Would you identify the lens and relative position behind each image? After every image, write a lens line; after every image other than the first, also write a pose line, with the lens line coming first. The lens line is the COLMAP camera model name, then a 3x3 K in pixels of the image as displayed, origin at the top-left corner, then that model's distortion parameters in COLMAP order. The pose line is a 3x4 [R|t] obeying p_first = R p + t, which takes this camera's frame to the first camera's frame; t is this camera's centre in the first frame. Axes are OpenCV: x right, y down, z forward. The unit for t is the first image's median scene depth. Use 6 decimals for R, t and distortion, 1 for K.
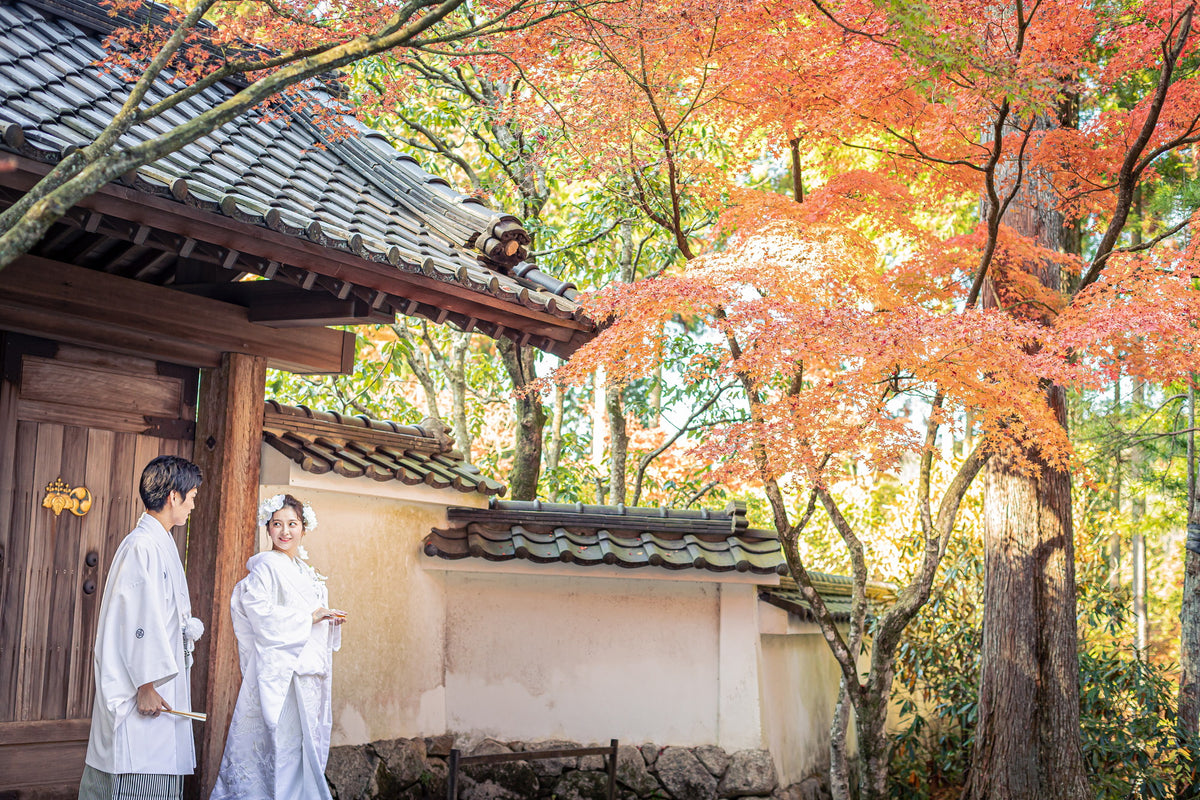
lens RADIAL K [[1640.5, 0, 537.1], [0, 1640.5, 369.3], [0, 0, 1]] dist [-0.003561, -0.025894]
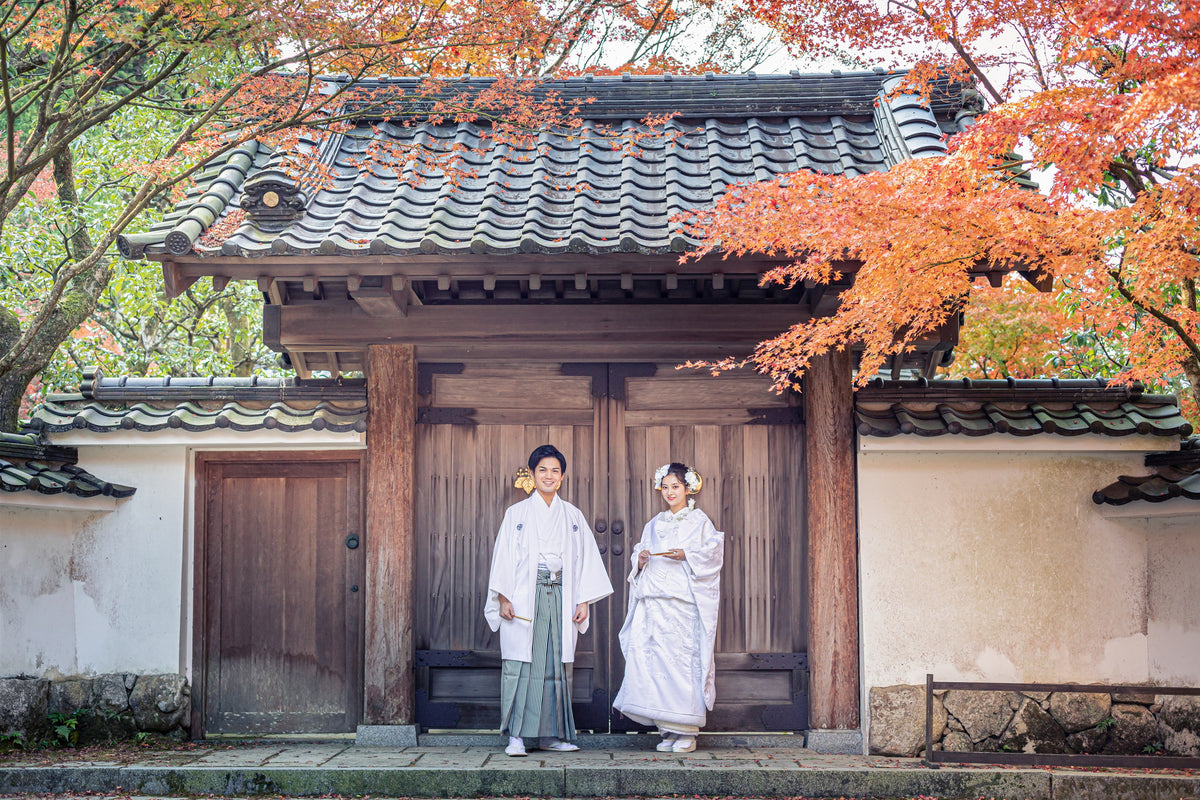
lens RADIAL K [[1589.5, 0, 598.4], [0, 1589.5, 464.8], [0, 0, 1]] dist [0.002716, -0.049900]
pose [[0.530504, -0.123242, -0.838676, 0.664745], [0.137384, 0.988795, -0.058399, 0.118861], [0.836475, -0.084240, 0.541491, 0.253262]]
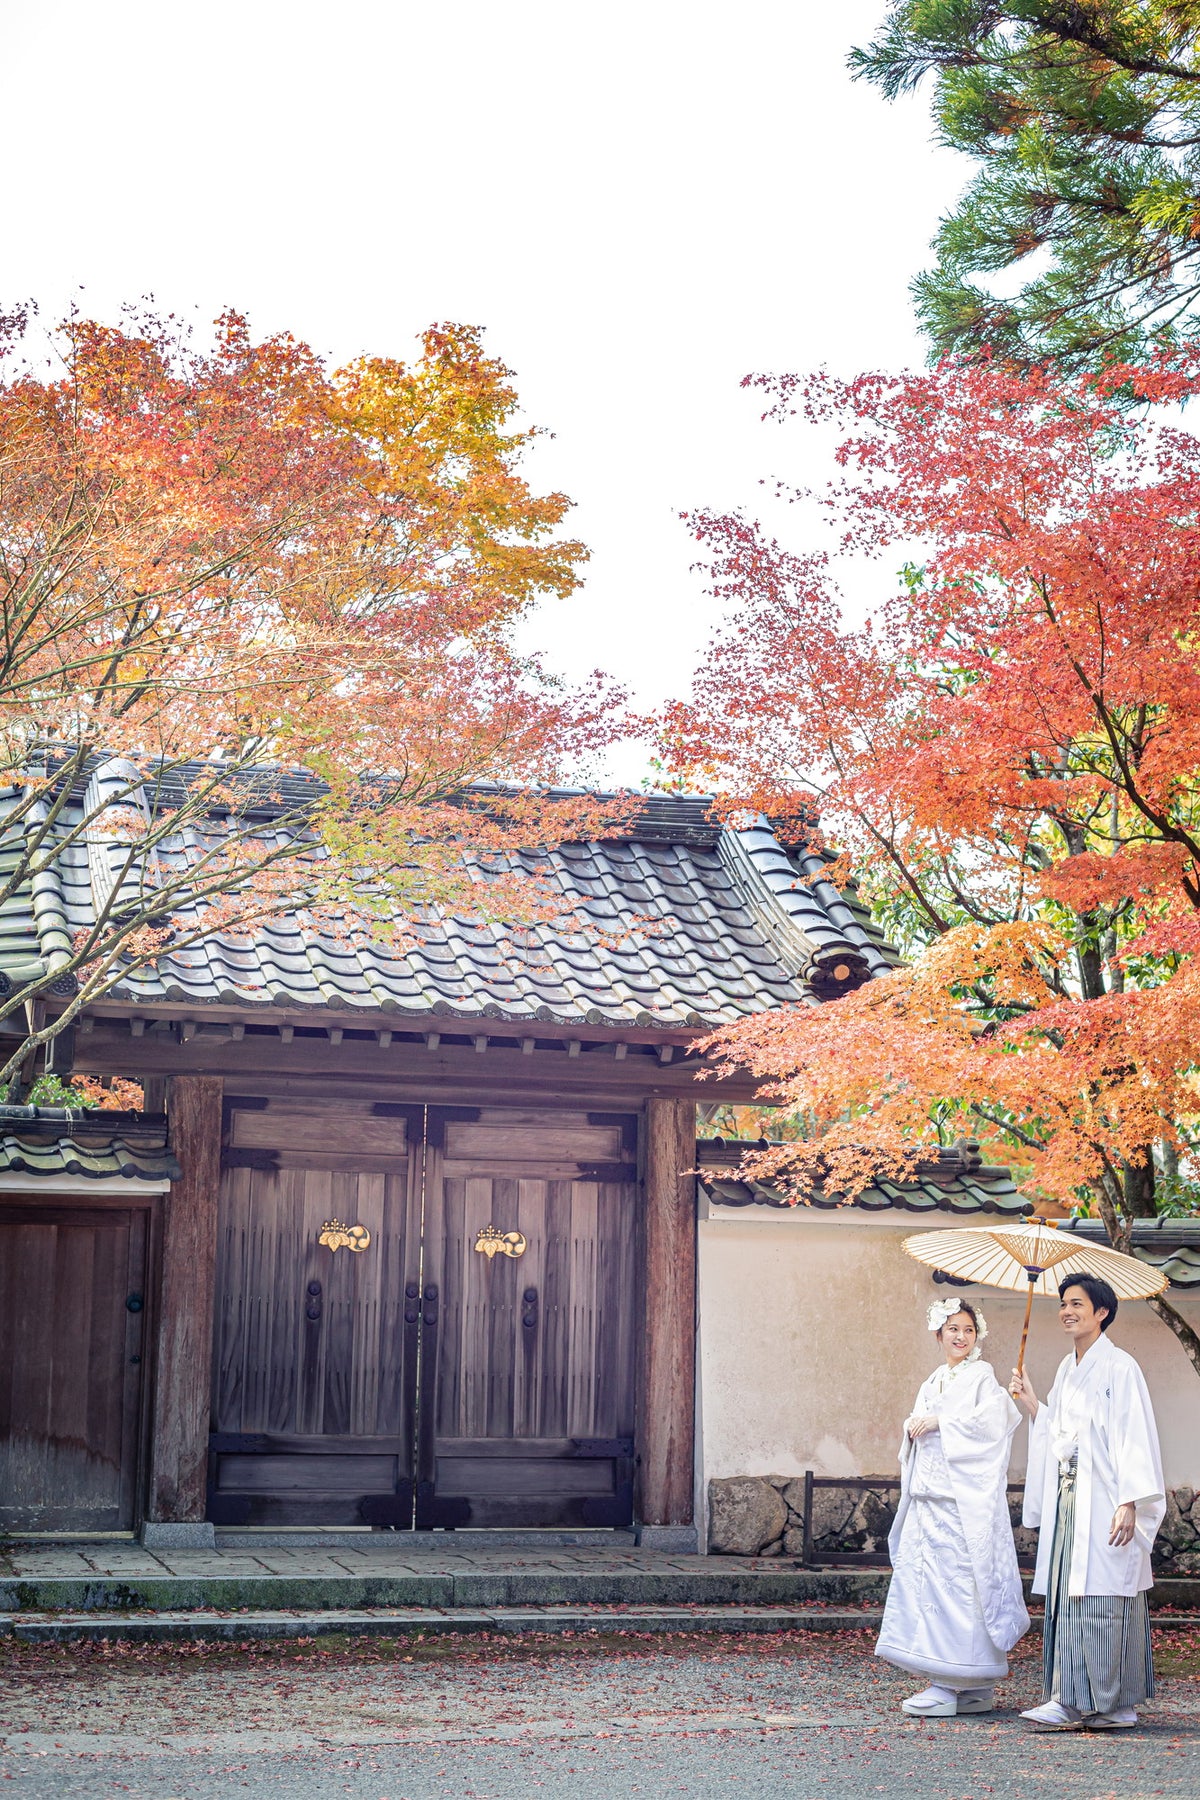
lens RADIAL K [[2384.2, 0, 555.5], [0, 2384.2, 900.1], [0, 0, 1]] dist [0.002716, -0.049900]
pose [[0.754762, -0.138085, -0.641301, 0.773202], [0.099519, 0.990382, -0.096124, 0.005353], [0.648406, 0.008729, 0.761245, -0.222934]]
